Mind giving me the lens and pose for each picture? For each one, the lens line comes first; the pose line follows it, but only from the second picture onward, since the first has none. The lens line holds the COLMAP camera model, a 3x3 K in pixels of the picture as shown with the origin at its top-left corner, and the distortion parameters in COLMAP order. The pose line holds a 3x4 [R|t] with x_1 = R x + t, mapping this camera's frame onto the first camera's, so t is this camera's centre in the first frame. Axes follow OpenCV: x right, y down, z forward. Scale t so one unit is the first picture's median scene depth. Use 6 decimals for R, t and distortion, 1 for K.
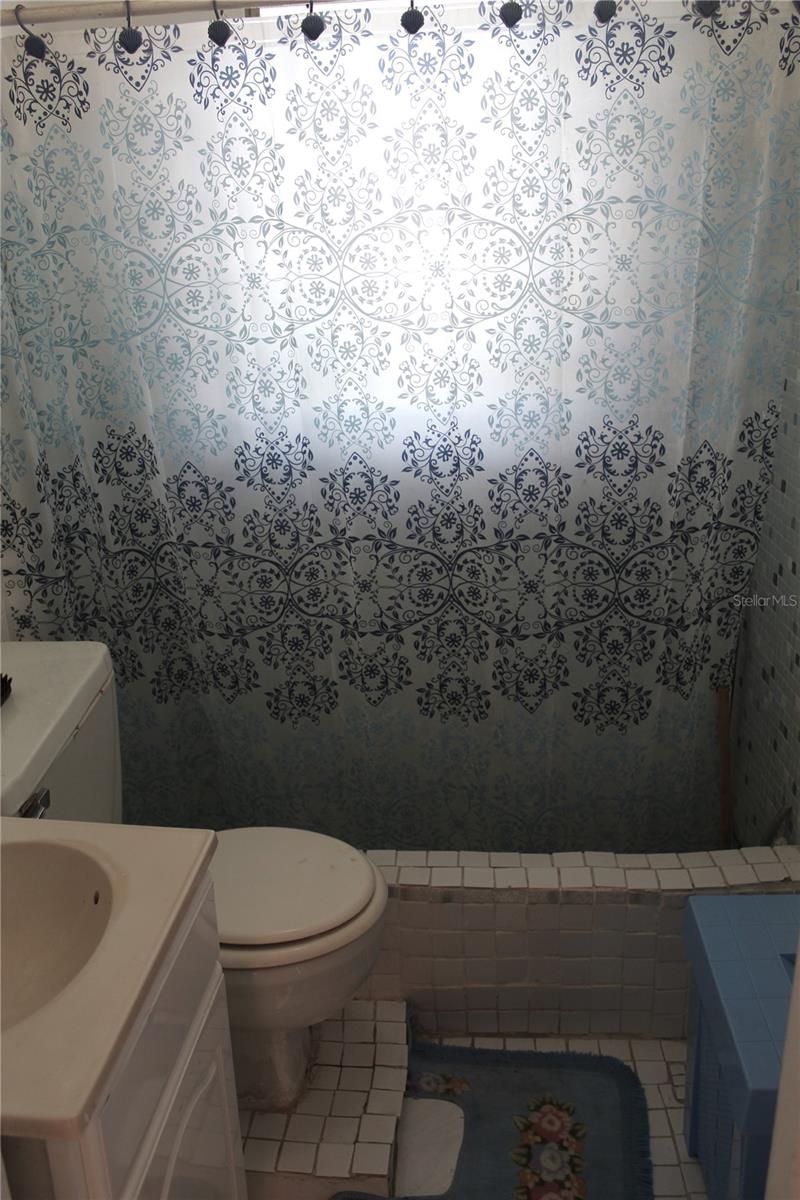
lens RADIAL K [[1183.1, 0, 399.7], [0, 1183.1, 599.9], [0, 0, 1]] dist [-0.067034, 0.000000]
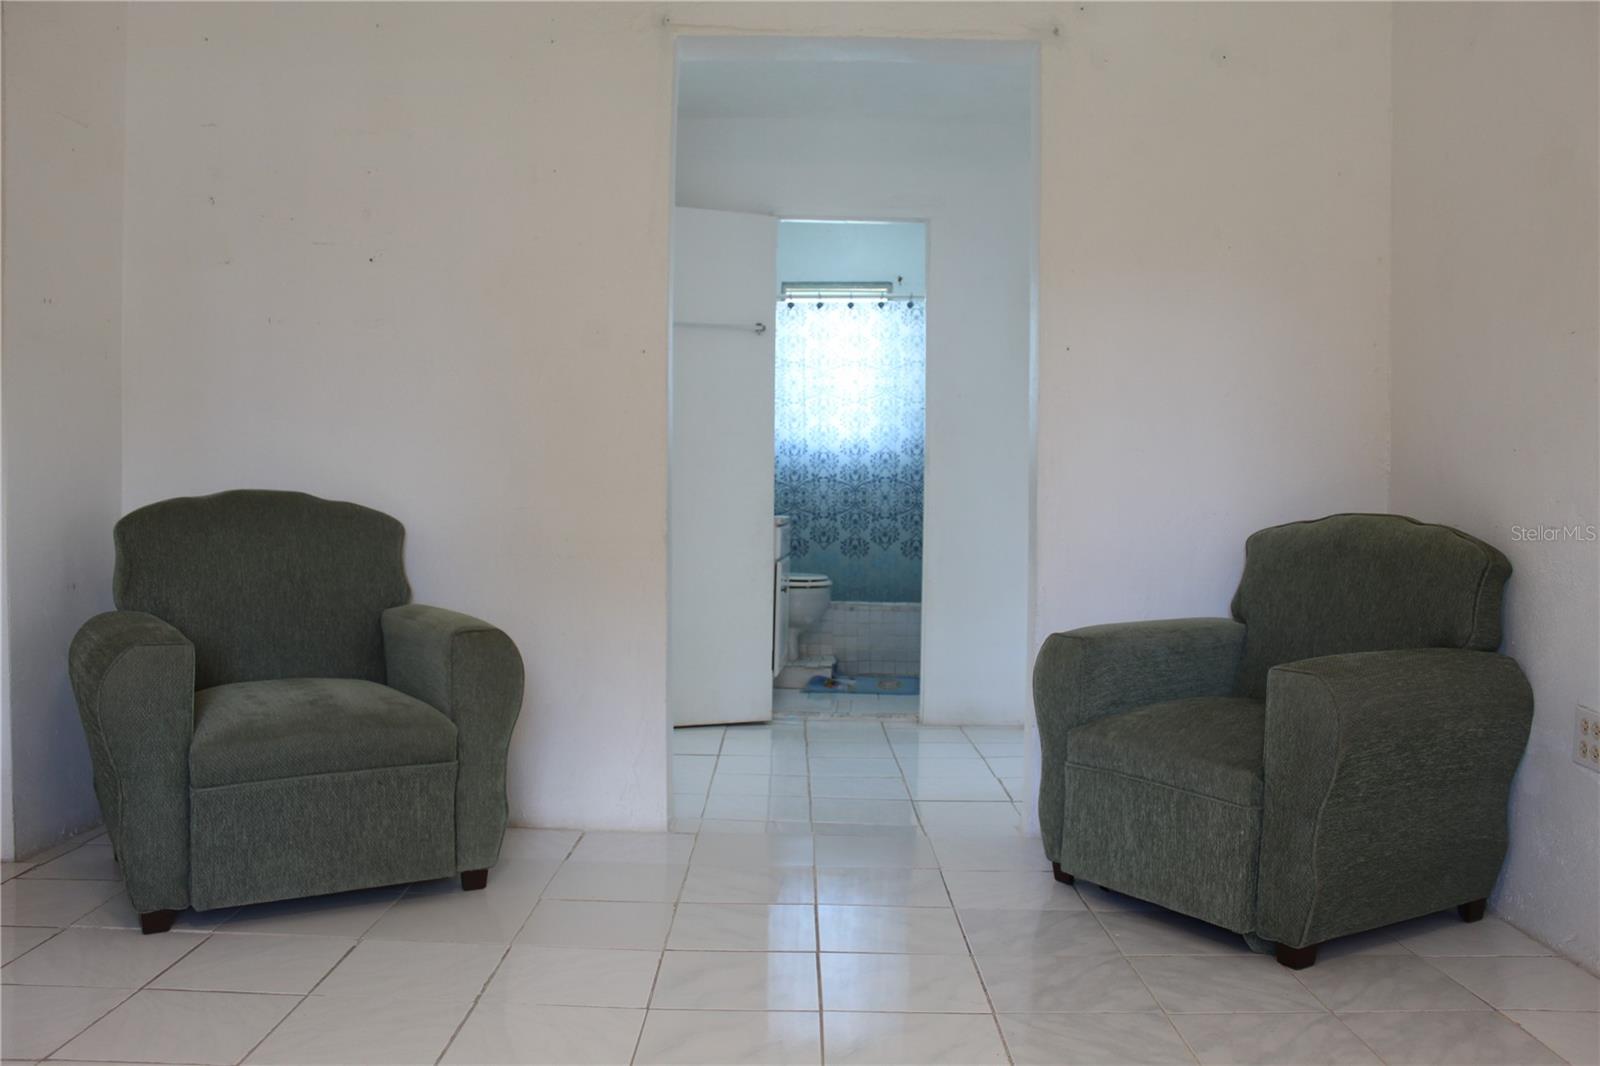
lens RADIAL K [[1345.5, 0, 800.4], [0, 1345.5, 530.1], [0, 0, 1]] dist [-0.163483, 0.102638]
pose [[0.998331, 0.045083, 0.036097, -0.199209], [-0.031584, 0.949459, -0.312299, 1.071637], [-0.048352, 0.310637, 0.949298, -1.976326]]
